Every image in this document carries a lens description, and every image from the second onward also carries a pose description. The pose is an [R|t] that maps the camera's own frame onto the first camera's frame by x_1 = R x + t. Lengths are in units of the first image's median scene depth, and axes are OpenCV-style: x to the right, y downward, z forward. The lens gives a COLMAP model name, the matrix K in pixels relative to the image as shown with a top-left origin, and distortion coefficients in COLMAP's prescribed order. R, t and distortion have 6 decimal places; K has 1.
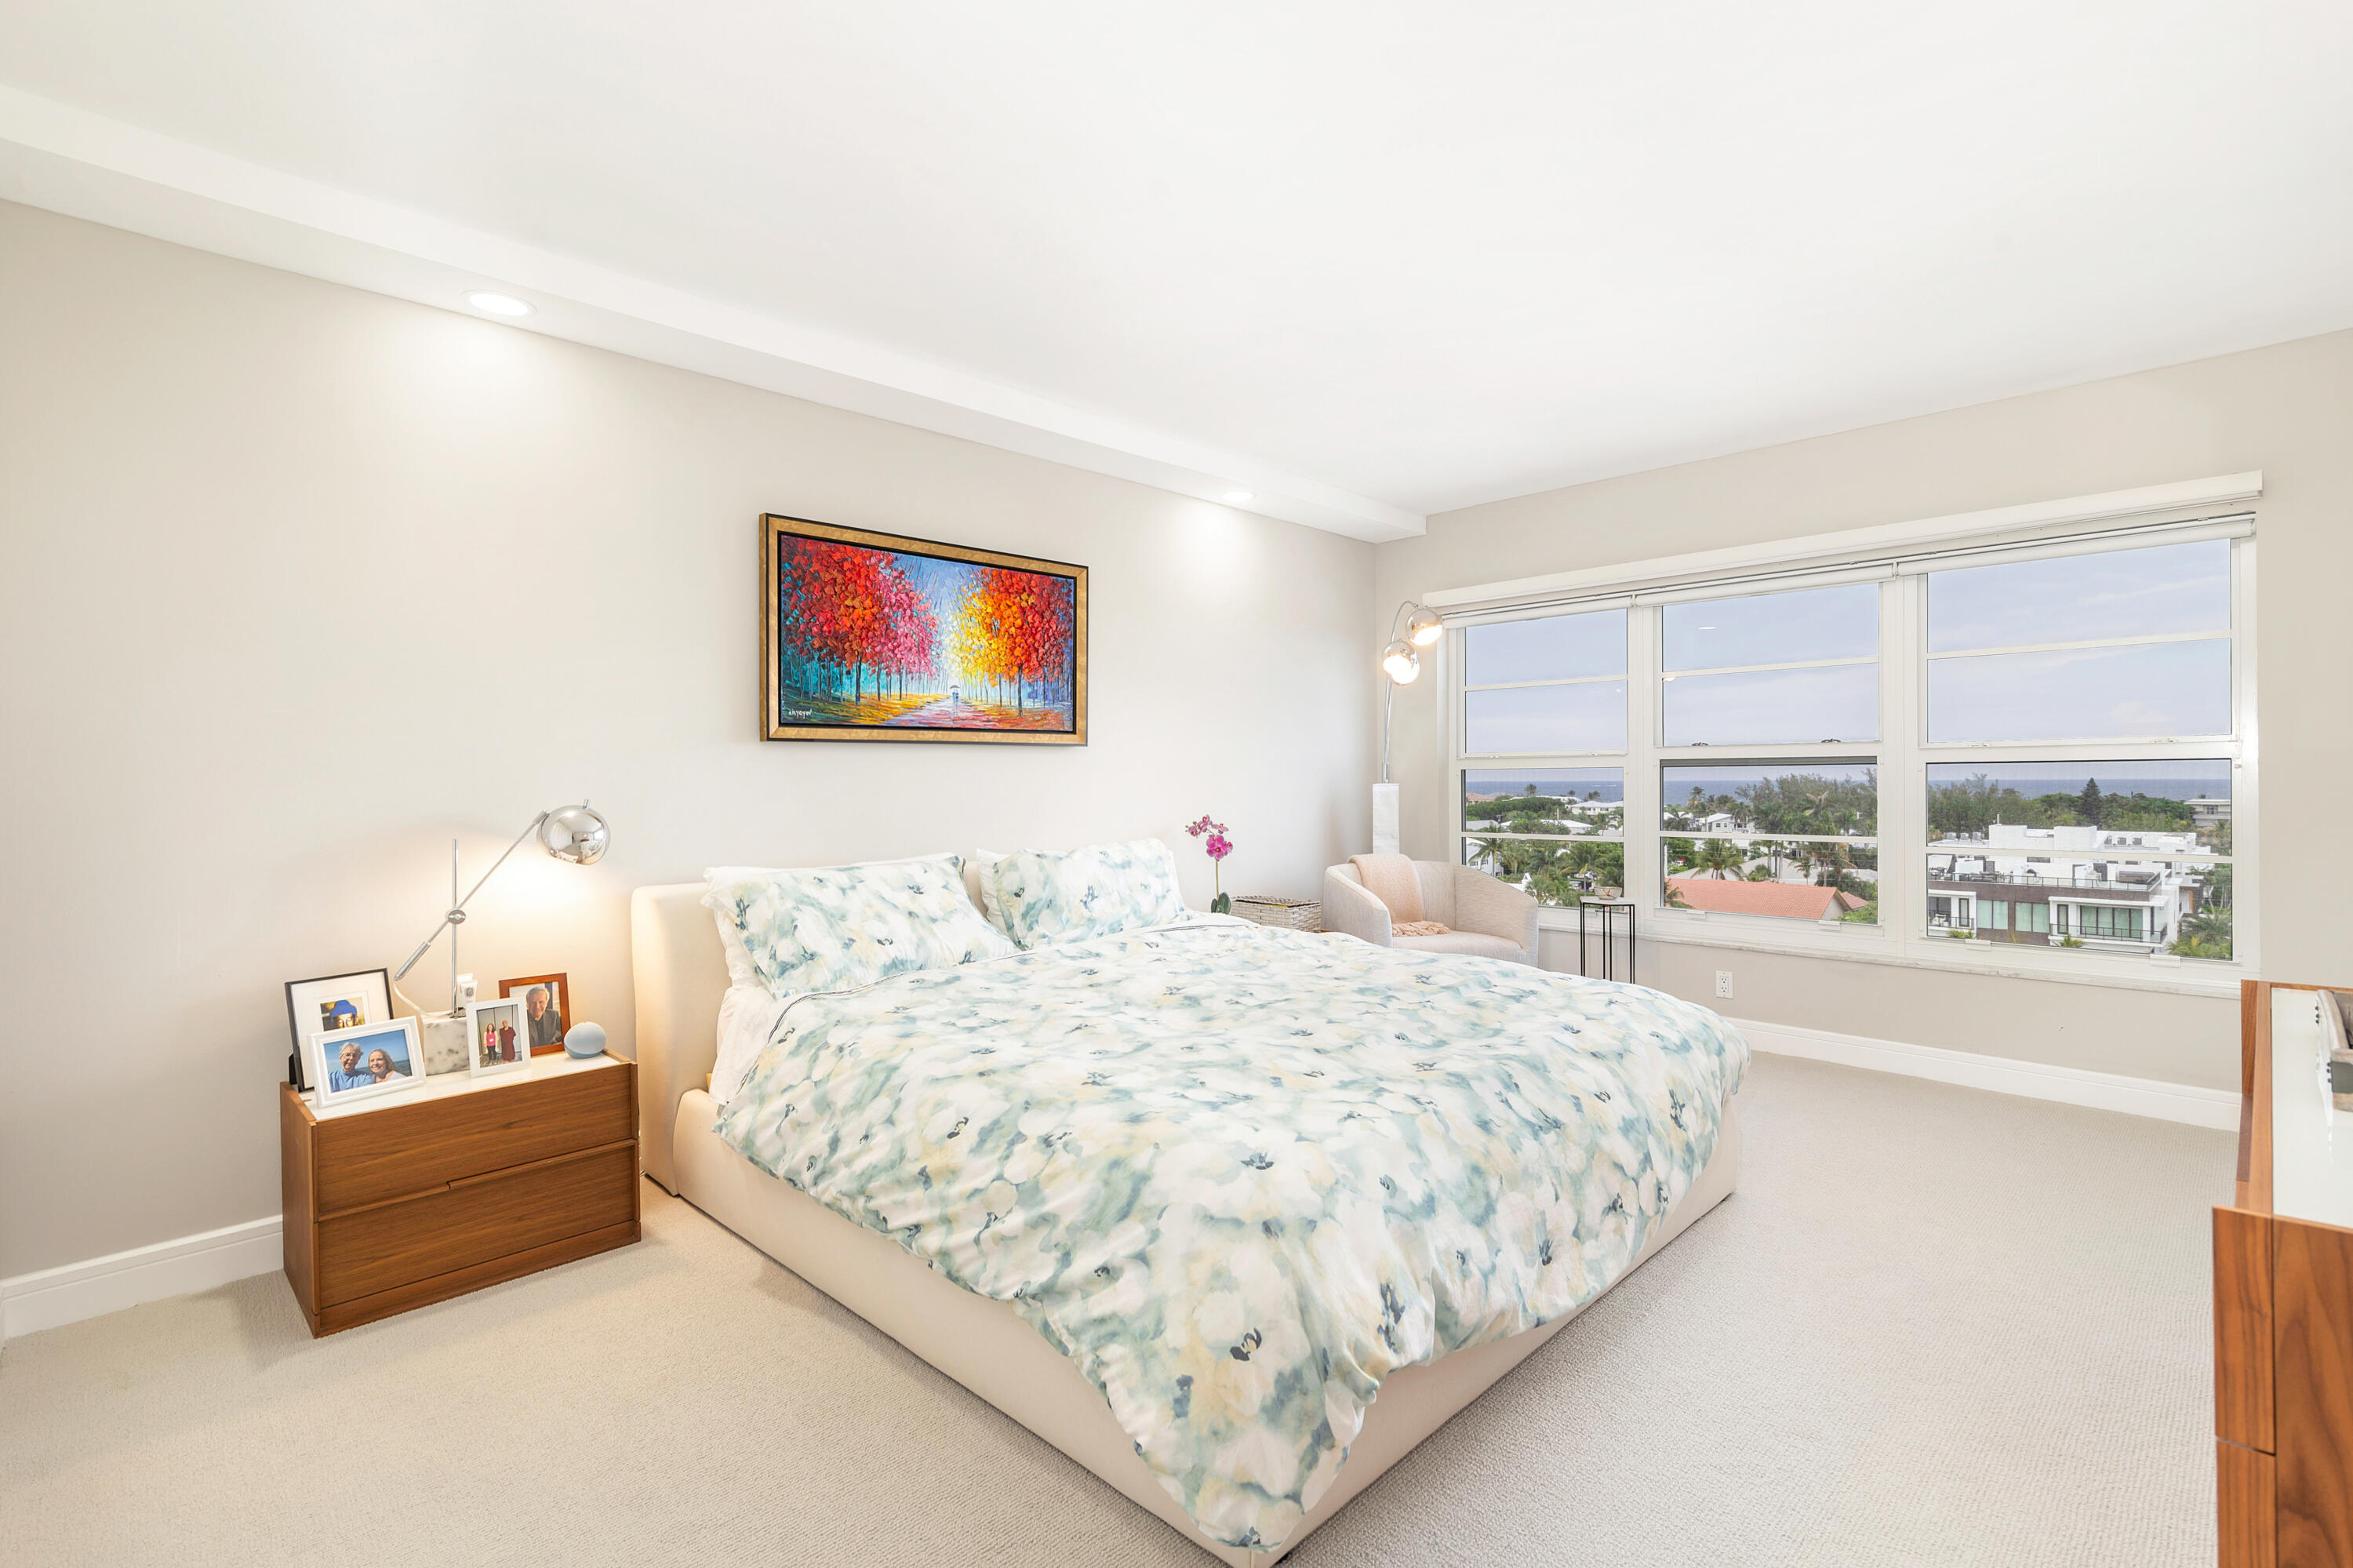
lens RADIAL K [[1069.7, 0, 1143.5], [0, 1069.7, 777.0], [0, 0, 1]] dist [0.001438, 0.000012]
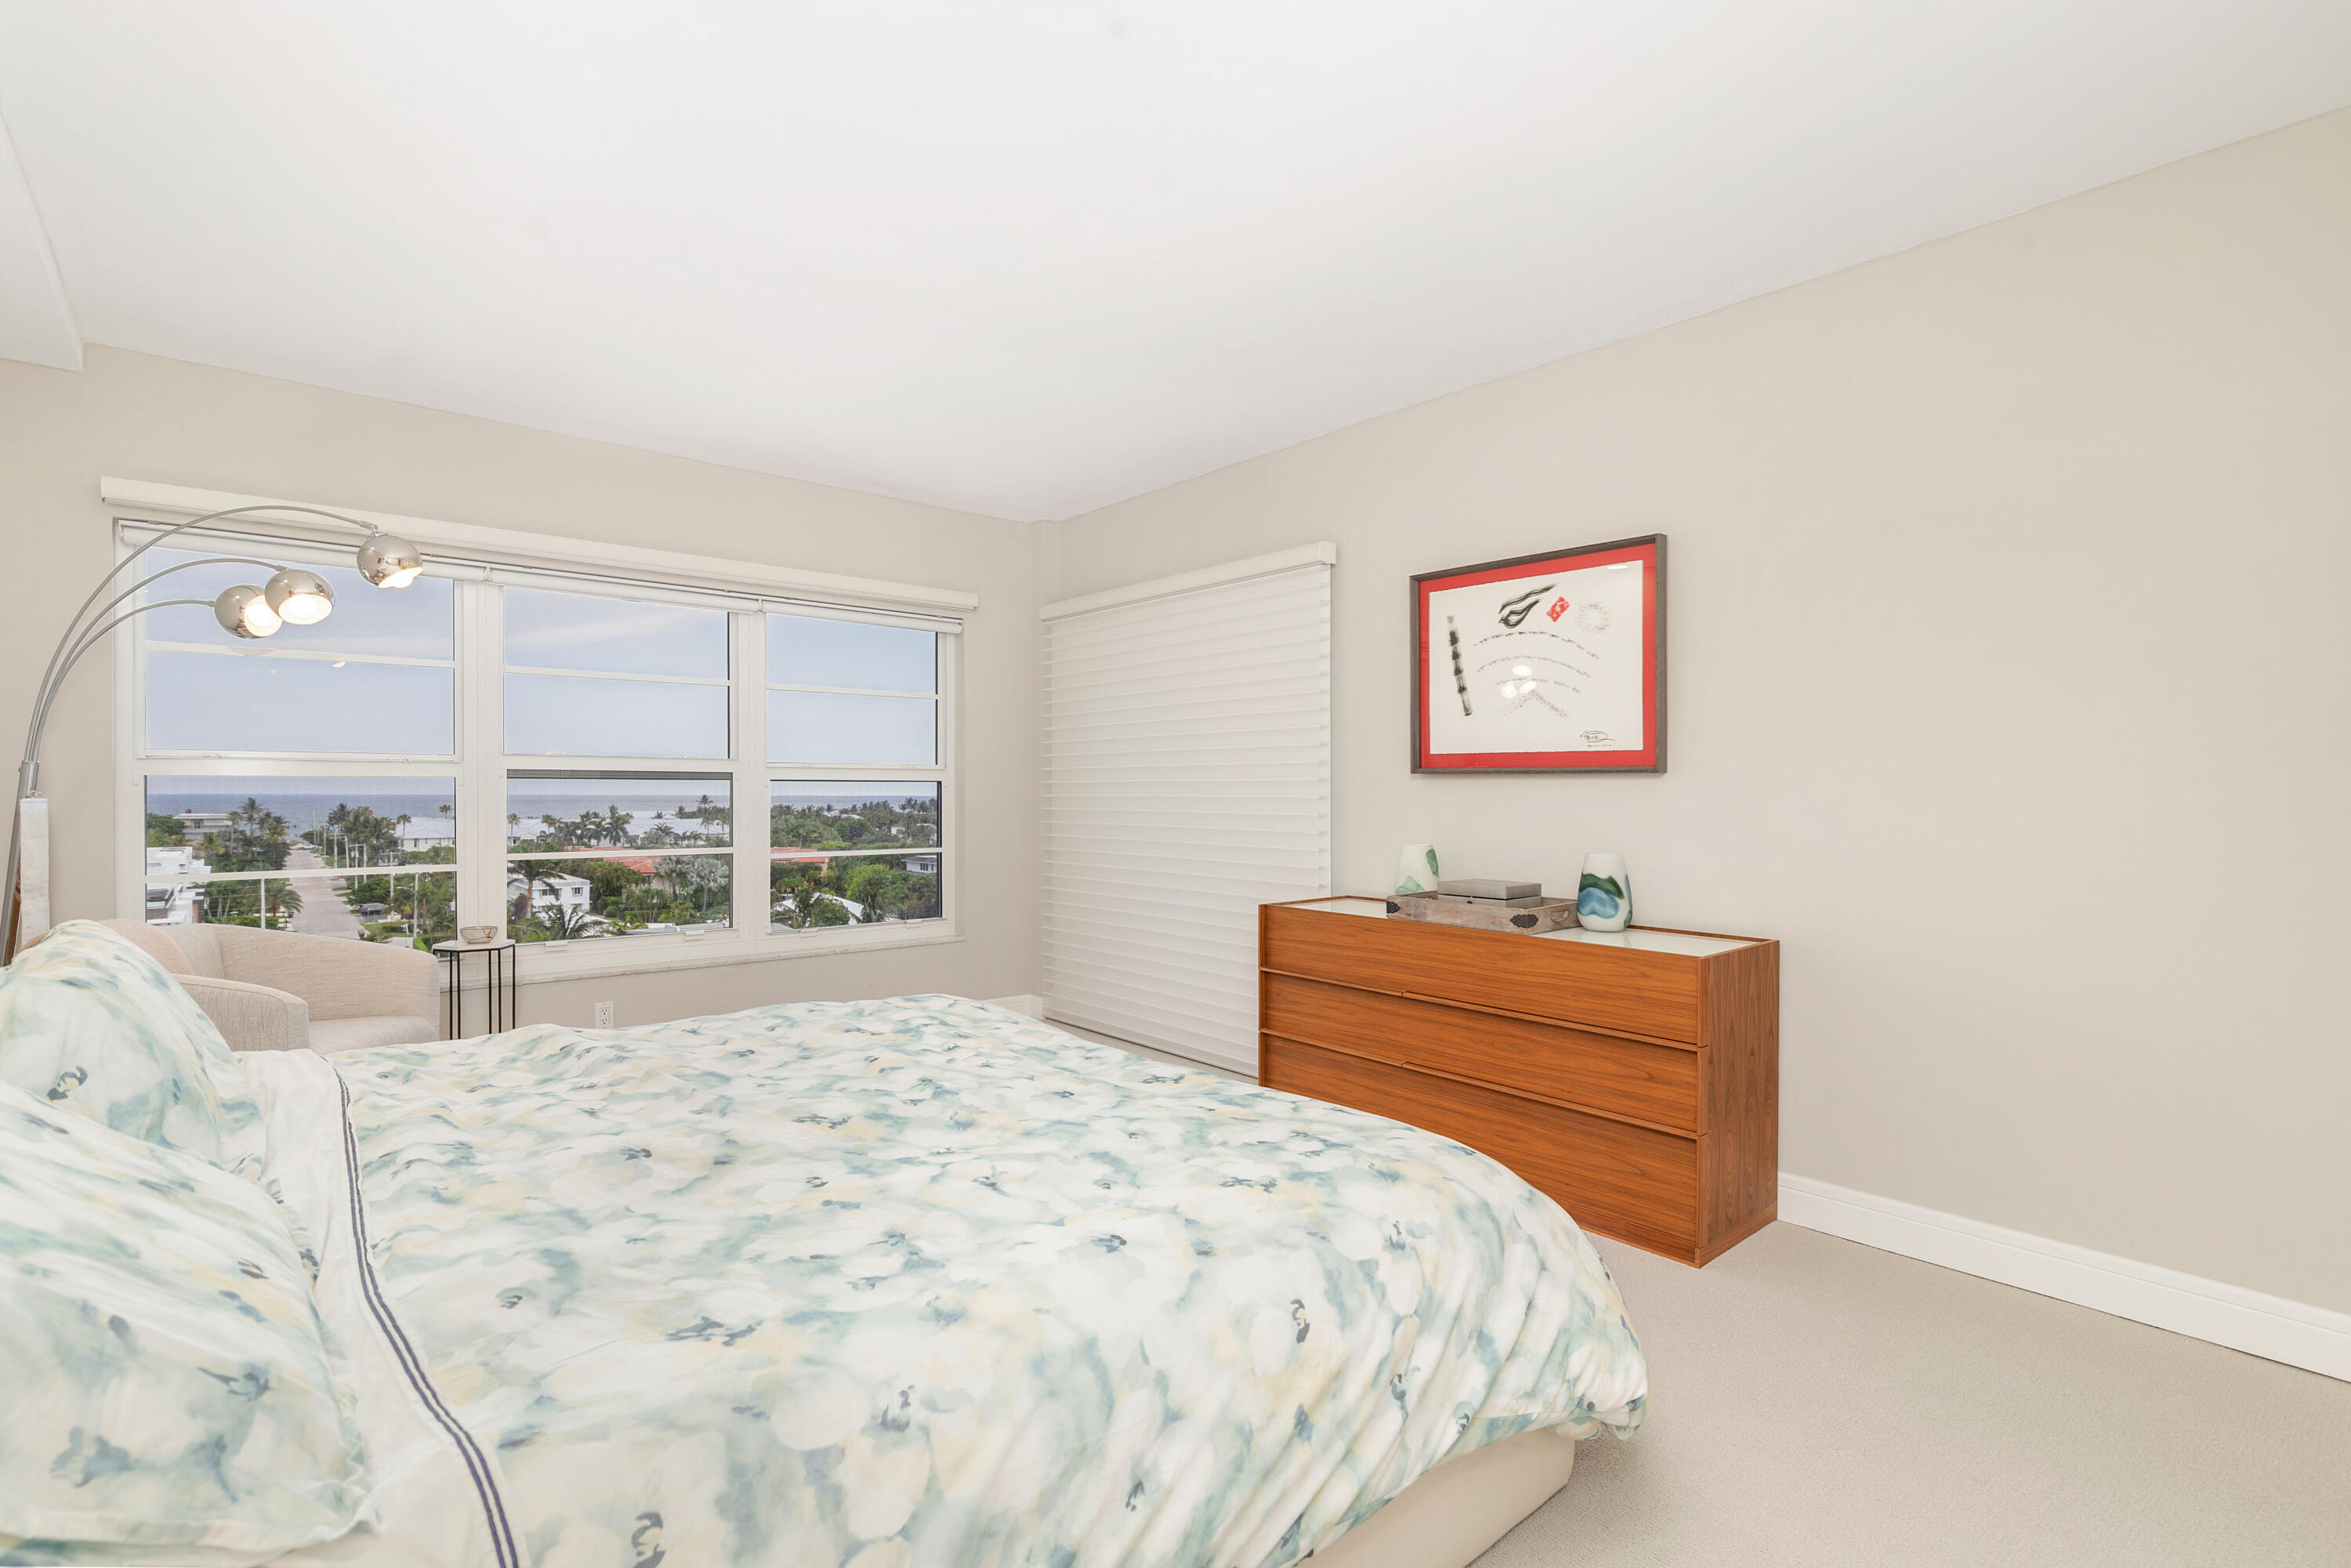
lens RADIAL K [[1100.5, 0, 1175.5], [0, 1100.5, 784.0], [0, 0, 1]] dist [-0.000454, -0.000631]
pose [[0.058042, 0.012390, 0.998237, -0.800865], [-0.005421, 0.999912, -0.012096, 0.006217], [-0.998299, -0.004709, 0.058104, 0.969117]]
